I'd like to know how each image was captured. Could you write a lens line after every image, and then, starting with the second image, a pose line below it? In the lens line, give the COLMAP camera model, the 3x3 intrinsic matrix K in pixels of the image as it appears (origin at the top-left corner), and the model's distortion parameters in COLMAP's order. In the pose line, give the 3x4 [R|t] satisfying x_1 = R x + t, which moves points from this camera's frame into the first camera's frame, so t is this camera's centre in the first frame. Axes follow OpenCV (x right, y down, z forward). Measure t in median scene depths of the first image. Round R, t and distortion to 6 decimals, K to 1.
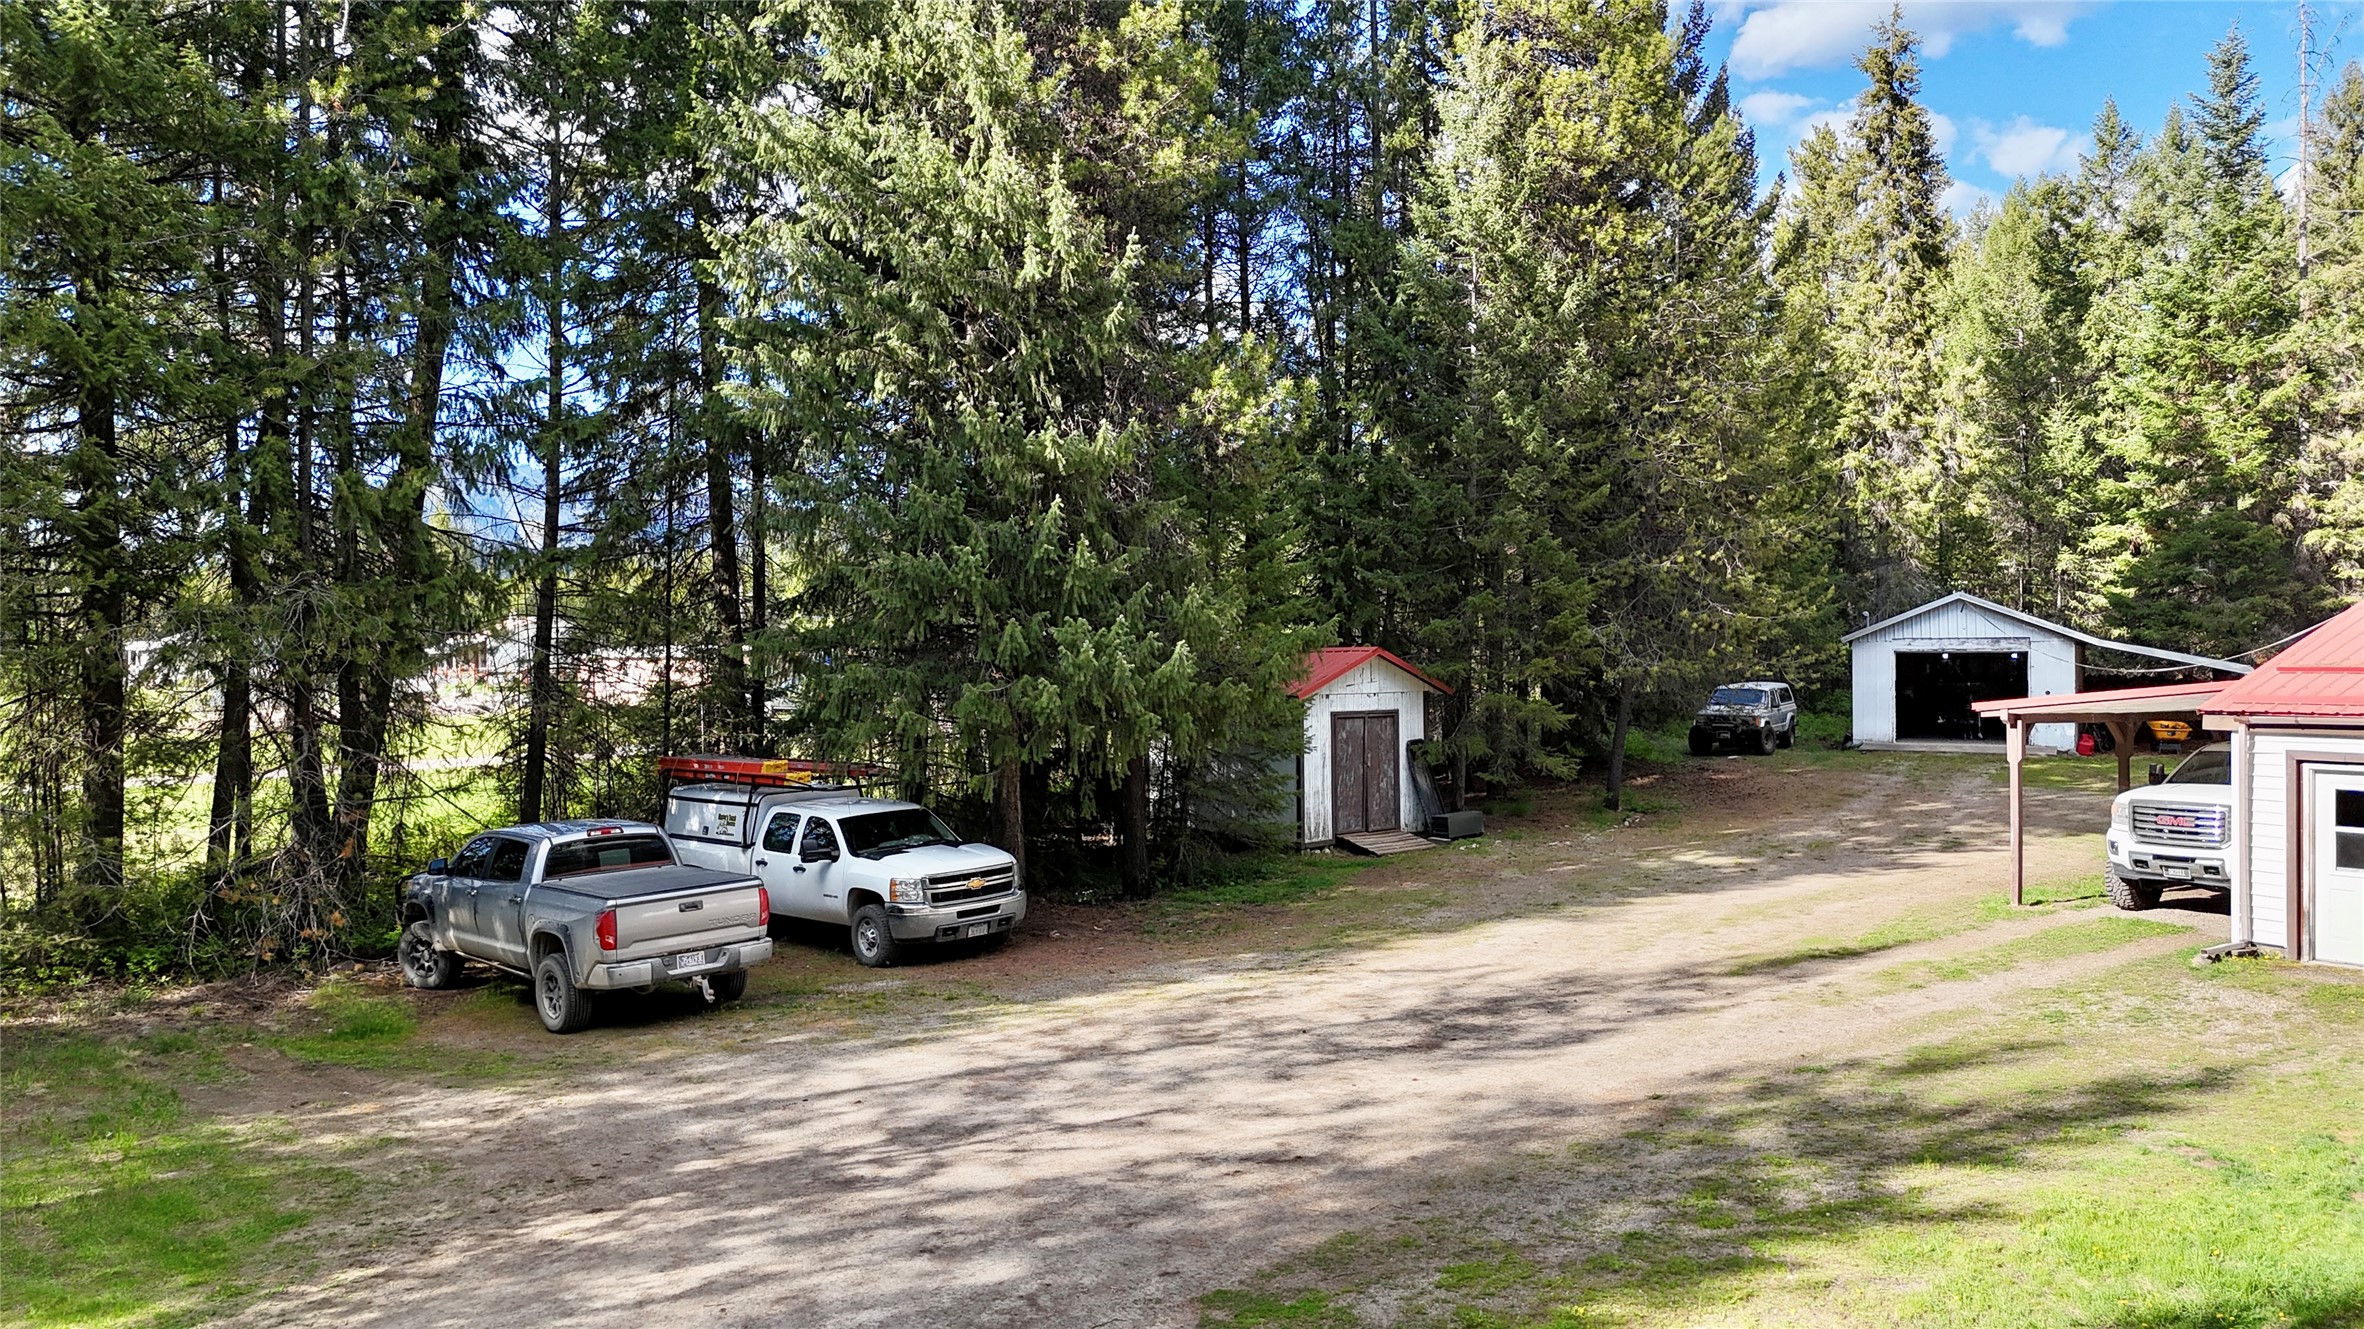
lens RADIAL K [[1737.9, 0, 1182.0], [0, 1737.9, 664.5], [0, 0, 1]] dist [0.062403, -0.051099]
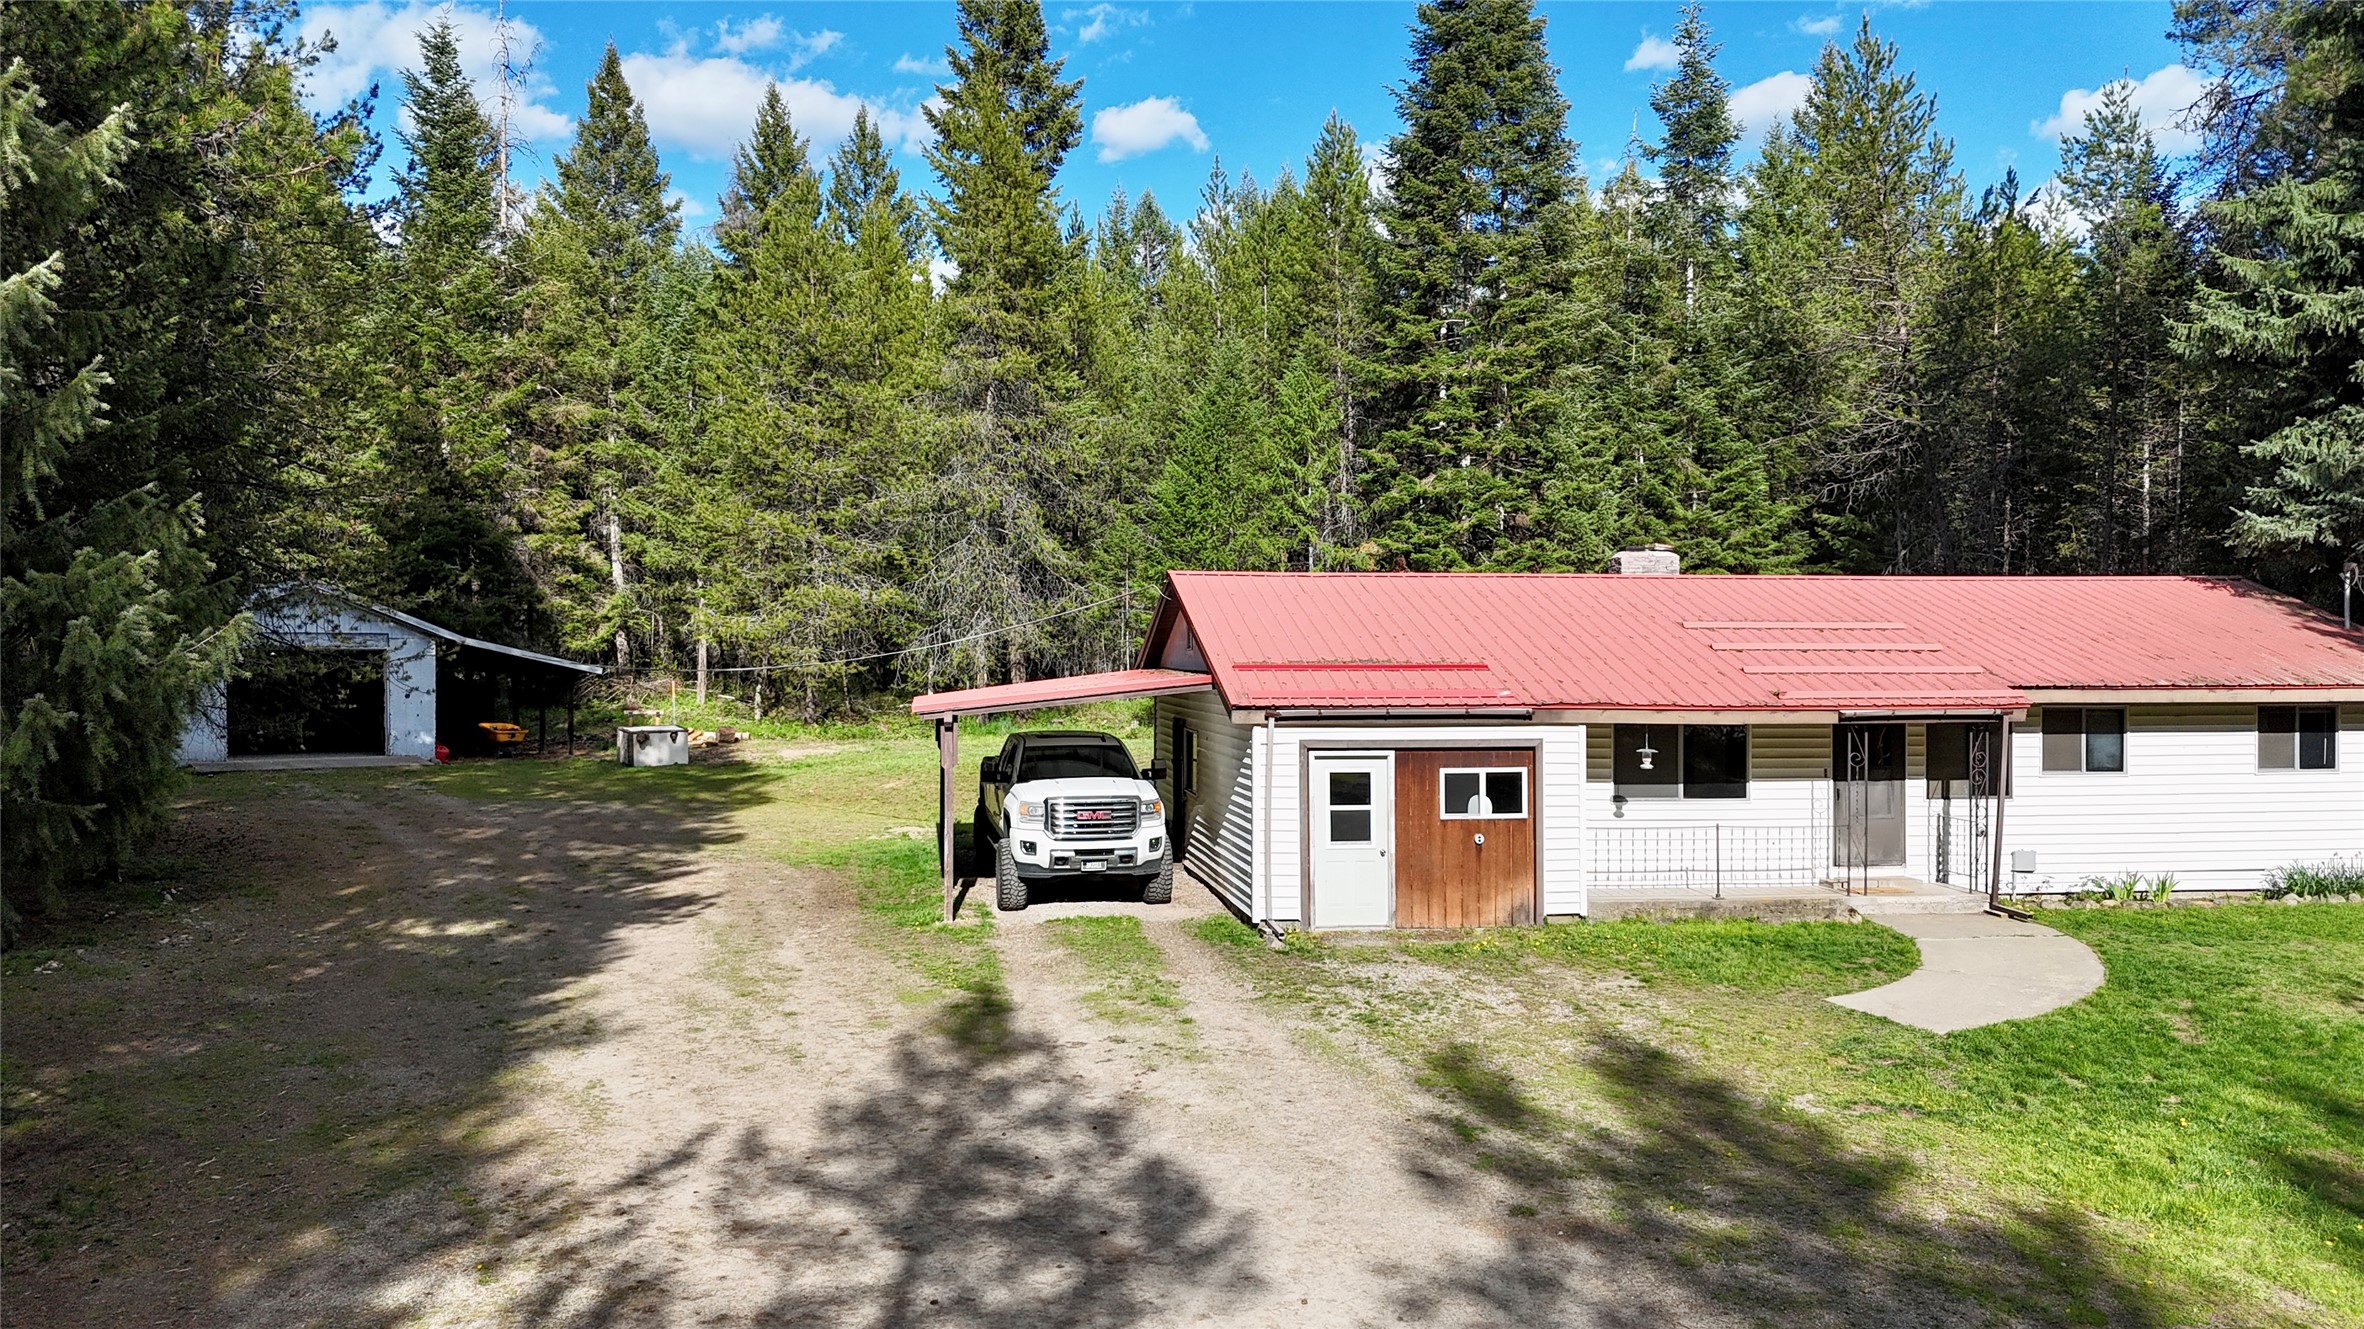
lens RADIAL K [[1705.2, 0, 1180.9], [0, 1705.2, 655.2], [0, 0, 1]] dist [0.226460, -0.457078]
pose [[0.384332, 0.003514, 0.923188, -0.148806], [0.001157, 0.999990, -0.004288, -0.000015], [-0.923194, 0.002716, 0.384324, 0.254334]]
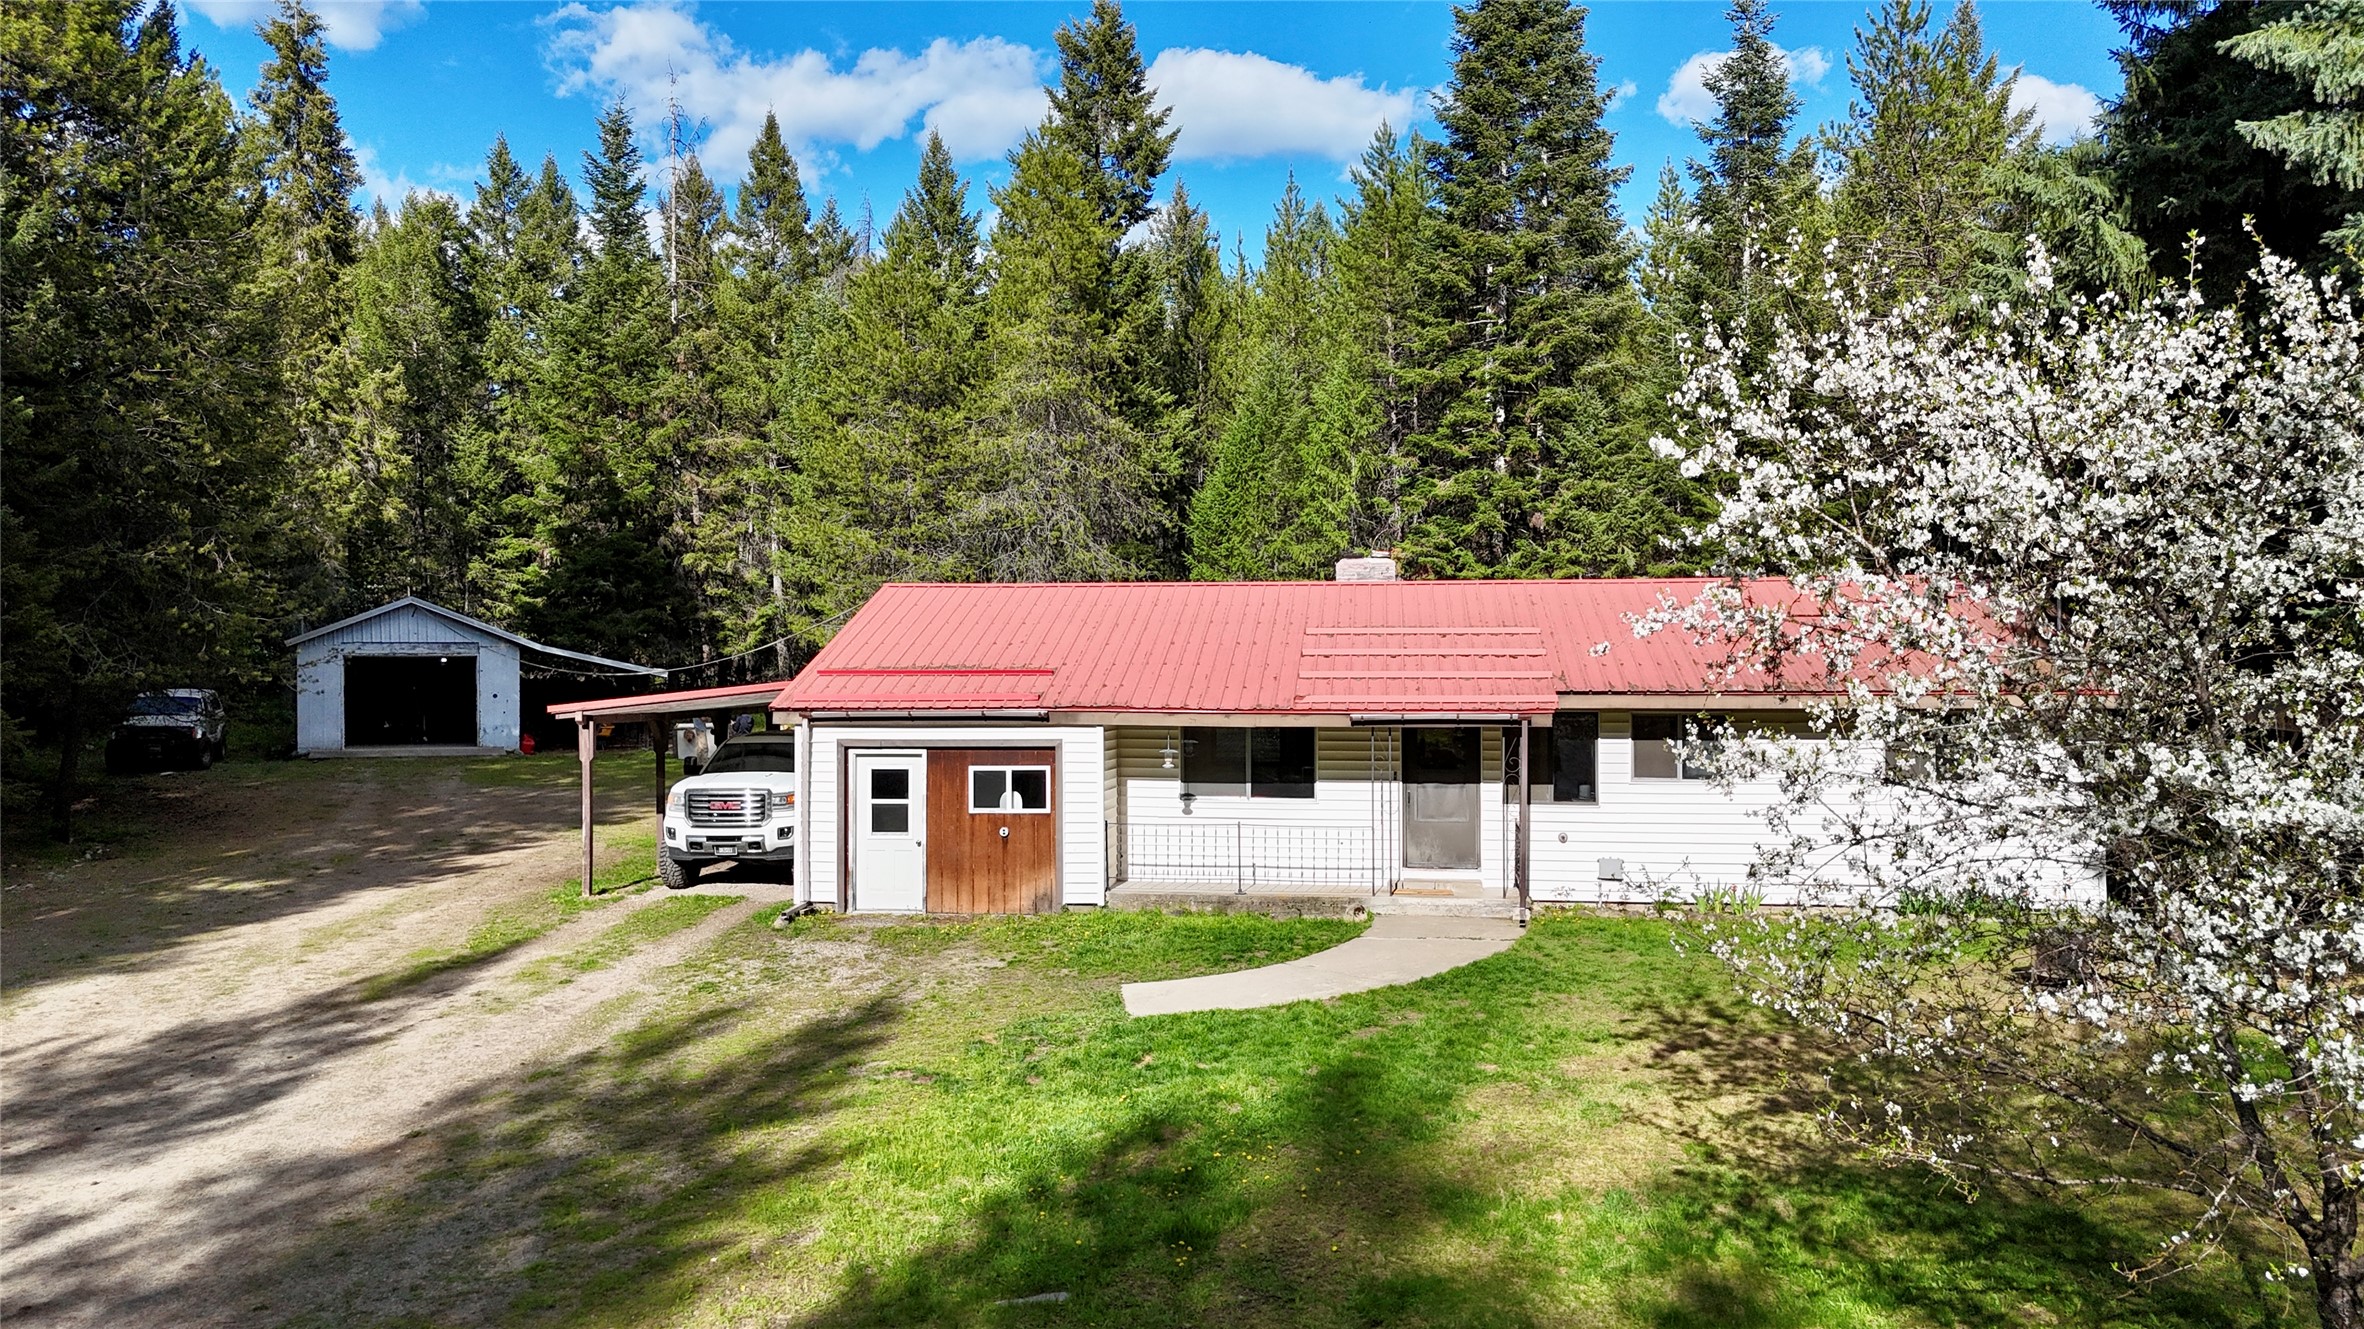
lens RADIAL K [[1737.9, 0, 1182.0], [0, 1737.9, 664.5], [0, 0, 1]] dist [0.062403, -0.051099]
pose [[0.617769, -0.000152, 0.786360, -0.063786], [0.002040, 0.999997, -0.001409, -0.000117], [-0.786357, 0.002475, 0.617768, 0.030419]]
